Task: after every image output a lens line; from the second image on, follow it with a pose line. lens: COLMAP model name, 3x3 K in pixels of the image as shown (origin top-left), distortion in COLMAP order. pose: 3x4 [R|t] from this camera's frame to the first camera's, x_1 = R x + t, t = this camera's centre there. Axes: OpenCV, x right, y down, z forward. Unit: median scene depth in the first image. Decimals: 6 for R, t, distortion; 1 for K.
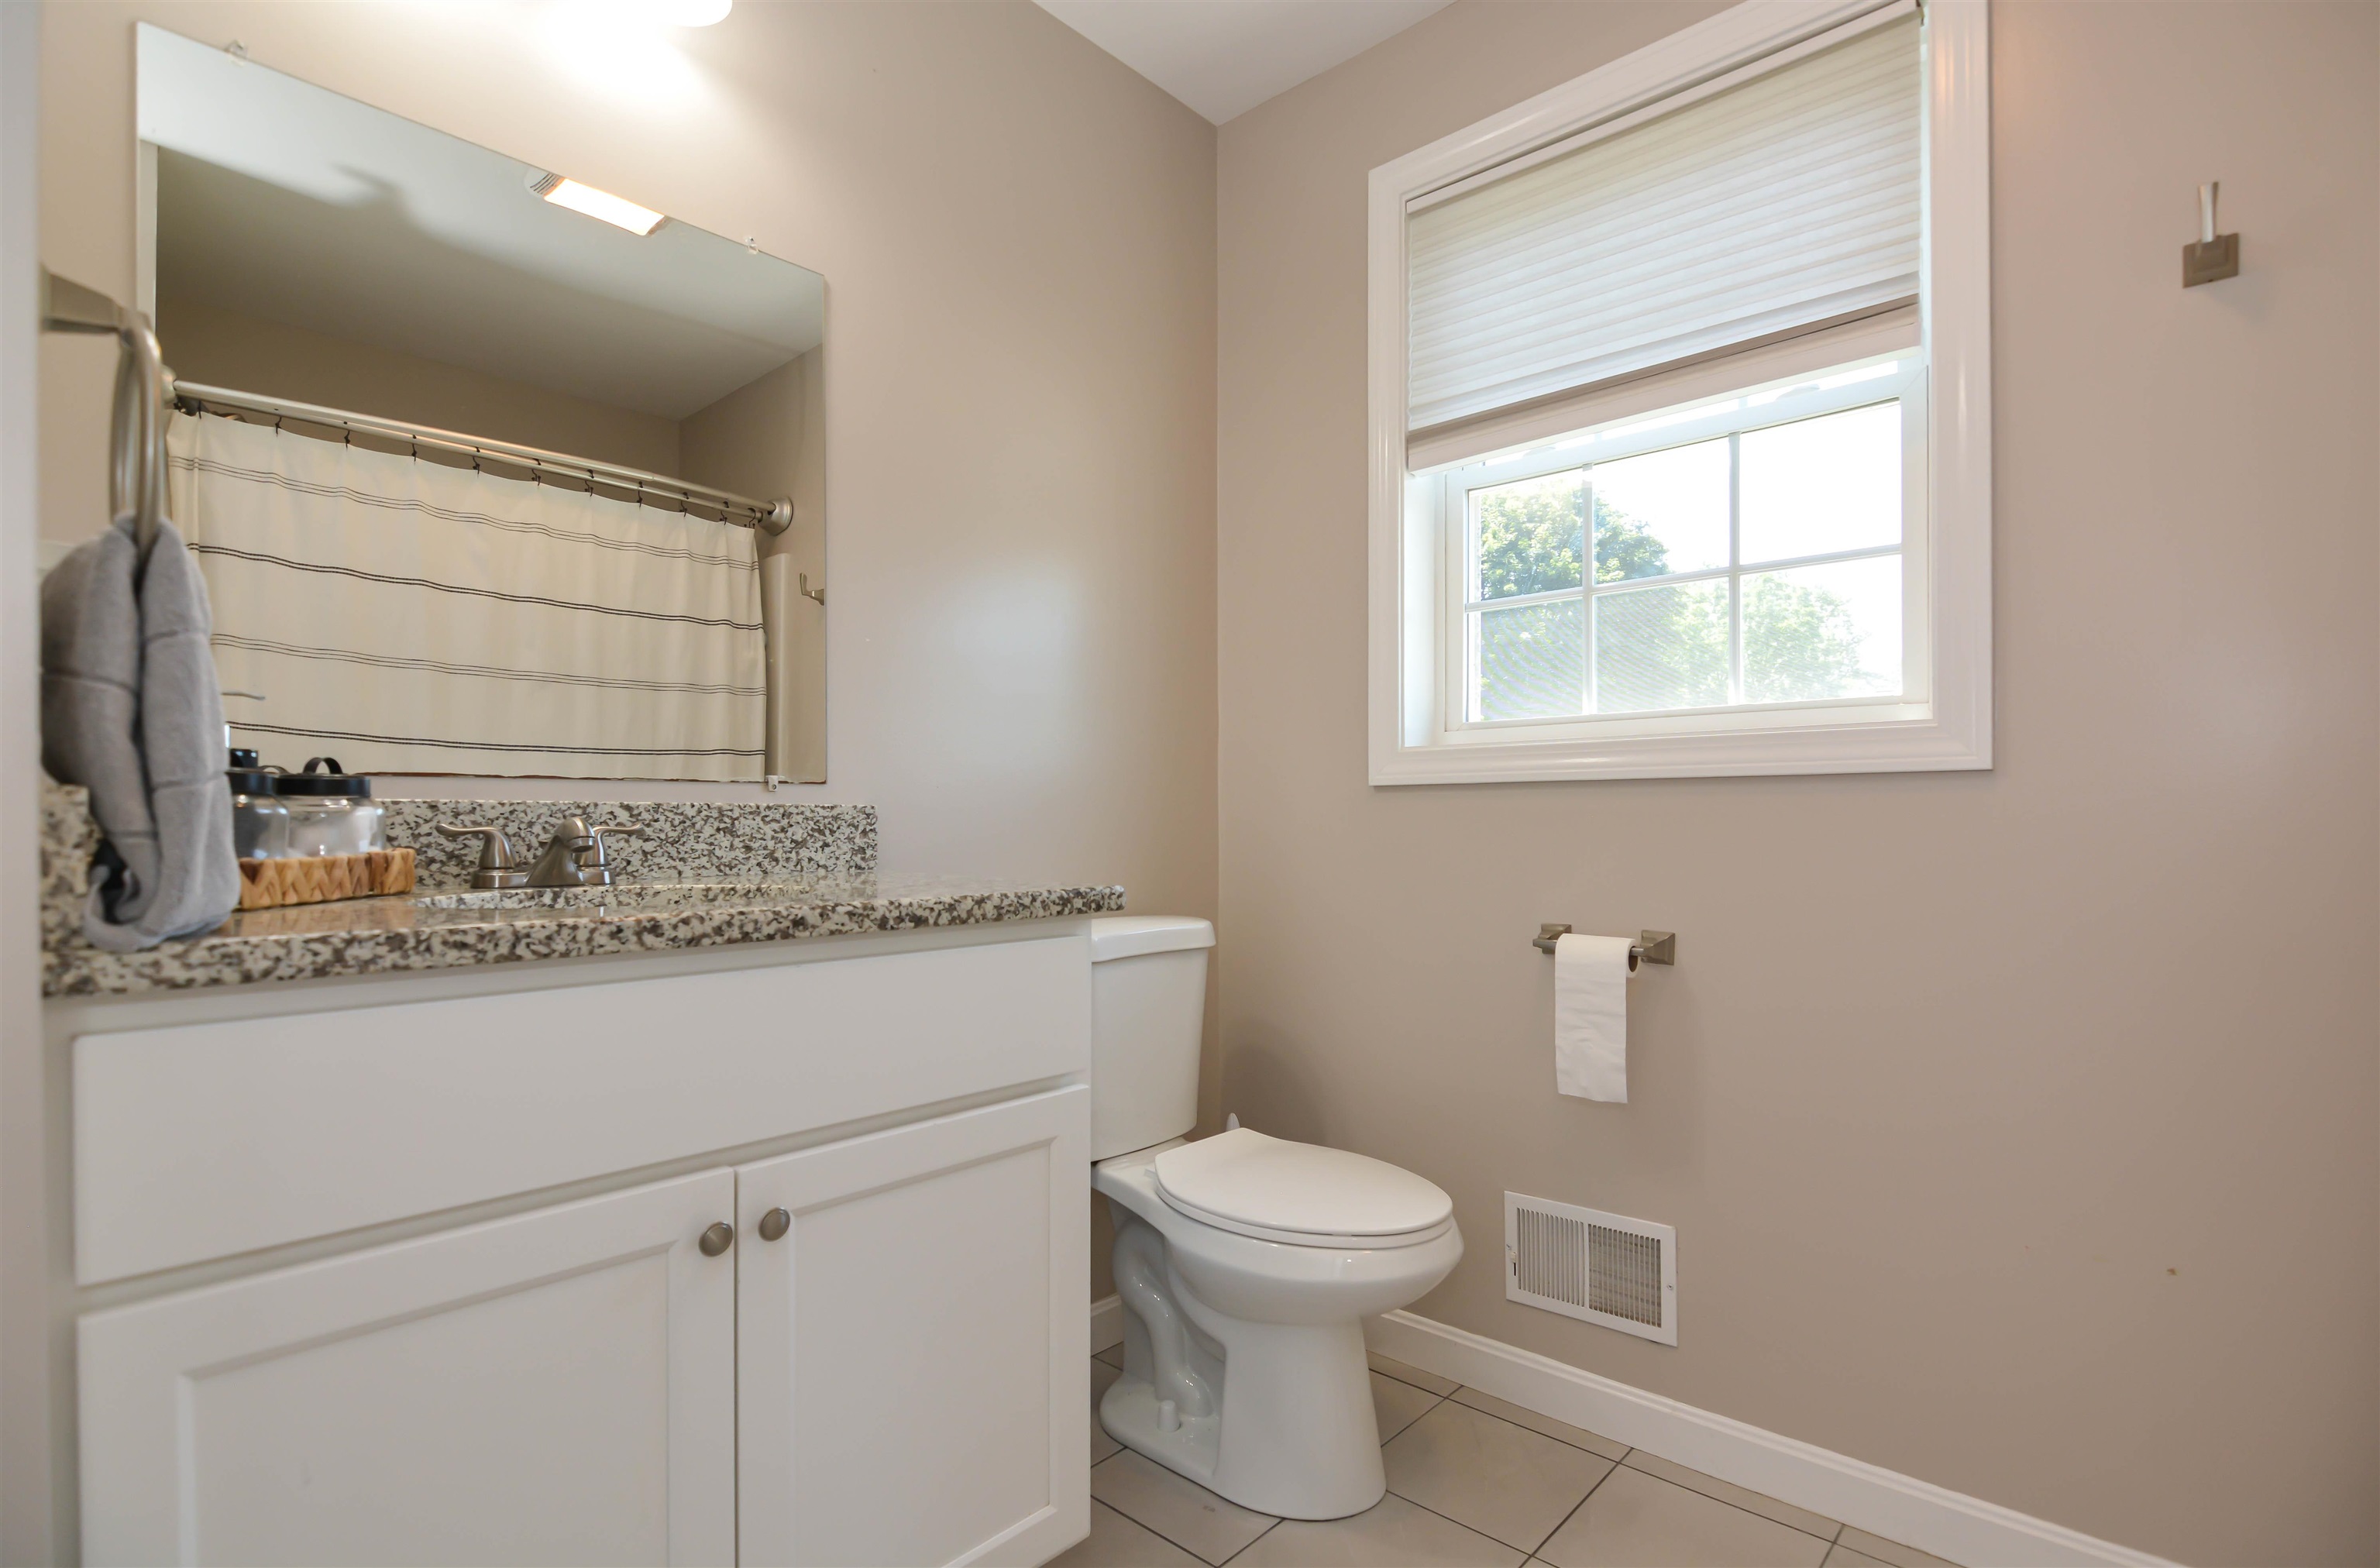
lens RADIAL K [[1133.0, 0, 1203.9], [0, 1133.0, 821.5], [0, 0, 1]] dist [0.010744, -0.016180]
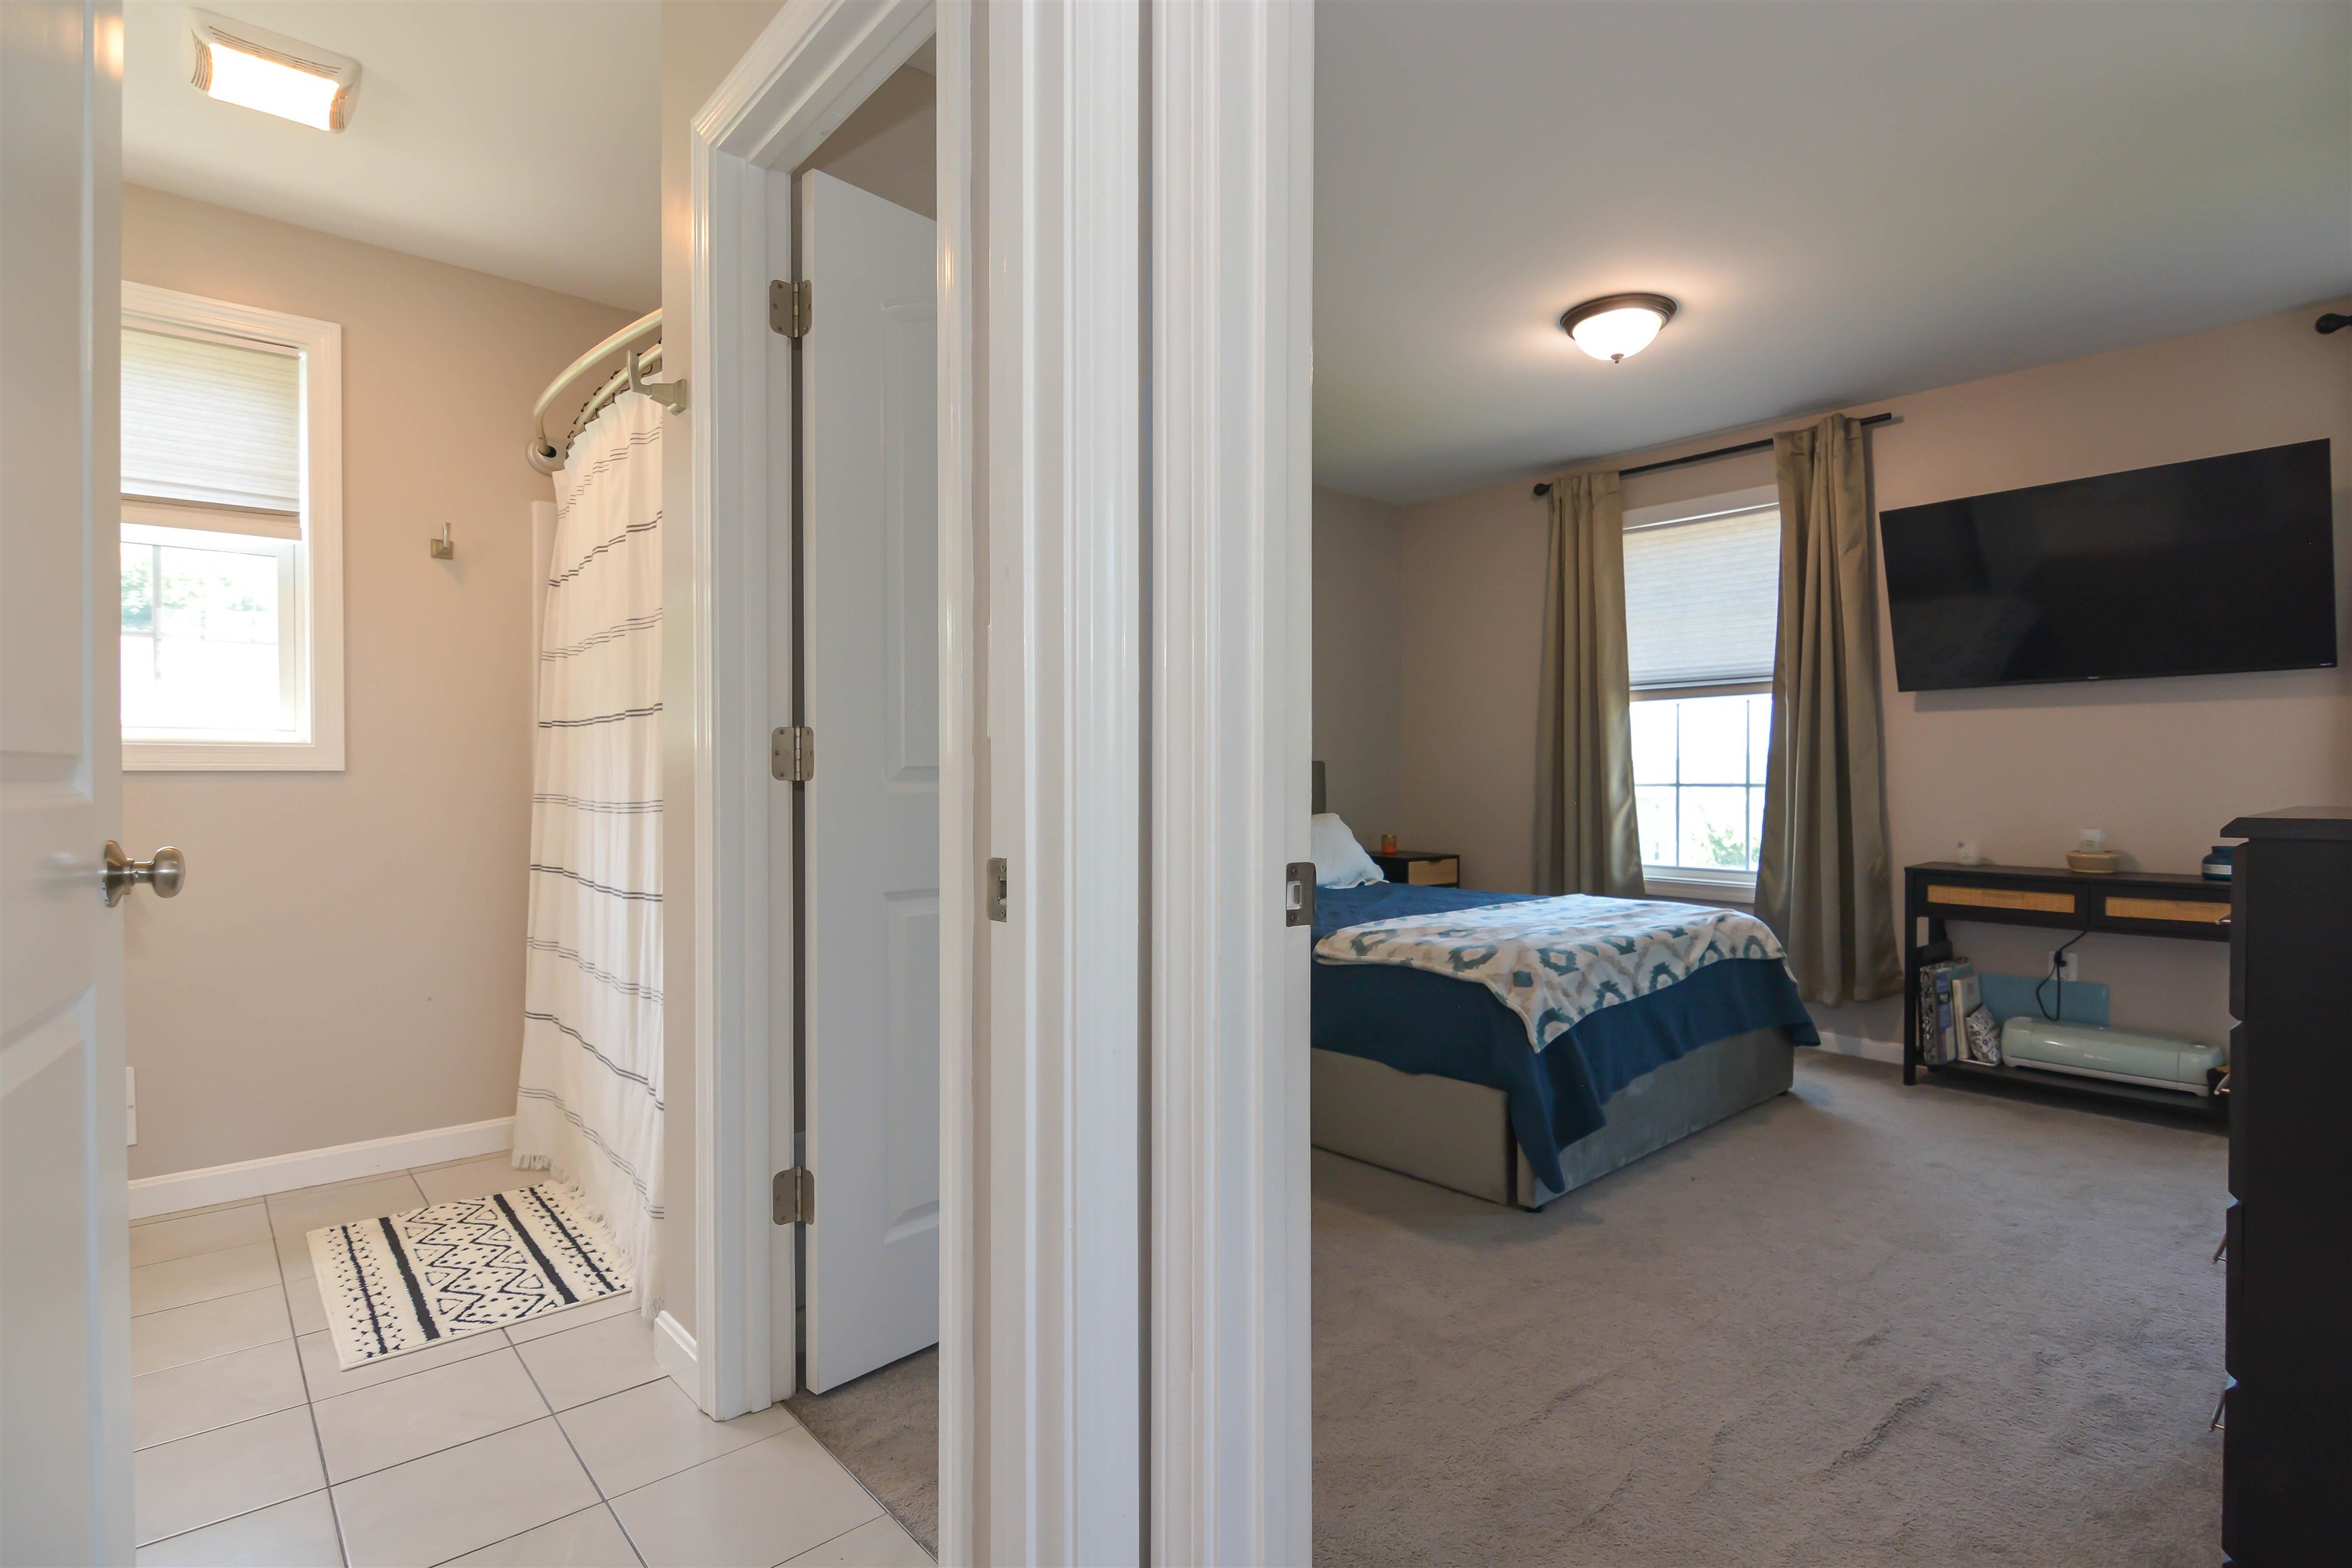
lens RADIAL K [[1148.7, 0, 1177.6], [0, 1148.7, 786.3], [0, 0, 1]] dist [0.000612, -0.001019]
pose [[0.121198, -0.008997, 0.992588, -0.950081], [-0.000591, 0.999958, 0.009136, -0.032354], [-0.992628, -0.001694, 0.121188, -0.582543]]
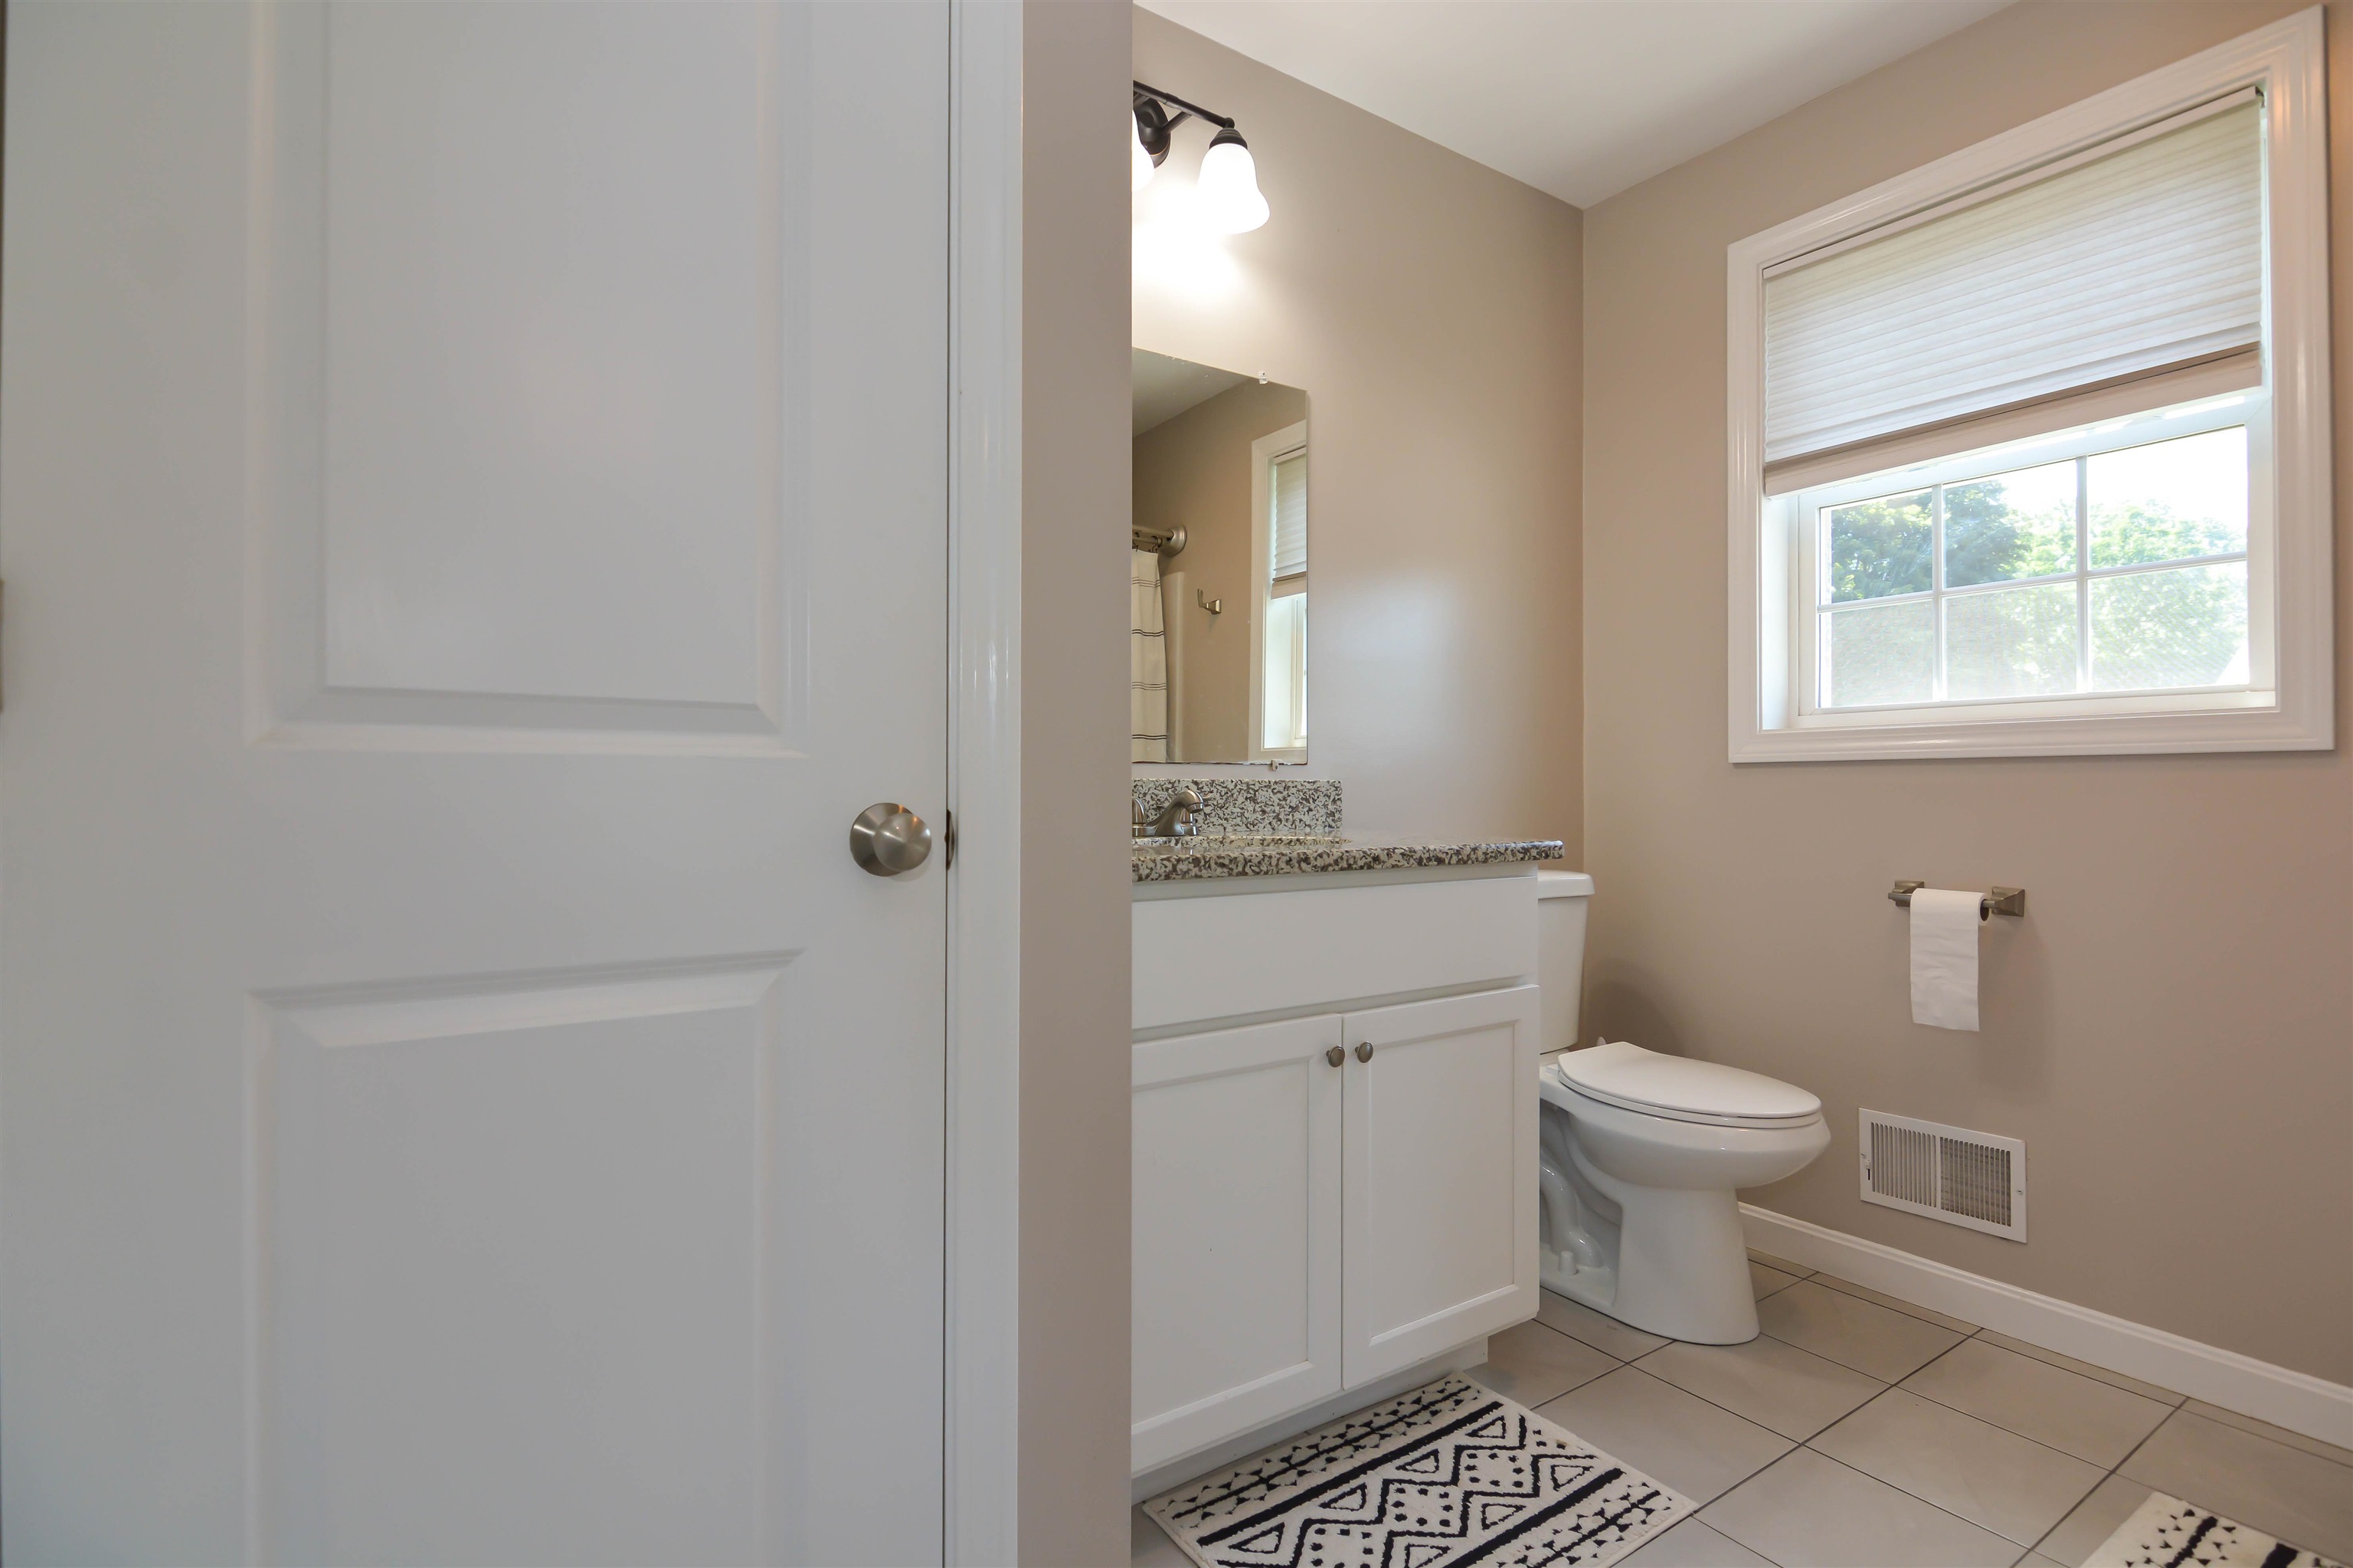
lens RADIAL K [[1139.6, 0, 1182.4], [0, 1139.6, 788.5], [0, 0, 1]] dist [0.002818, -0.008649]
pose [[0.971853, 0.000062, -0.235589, -0.154476], [-0.001020, 0.999992, -0.003946, 0.000110], [0.235587, 0.004076, 0.971845, -0.349958]]
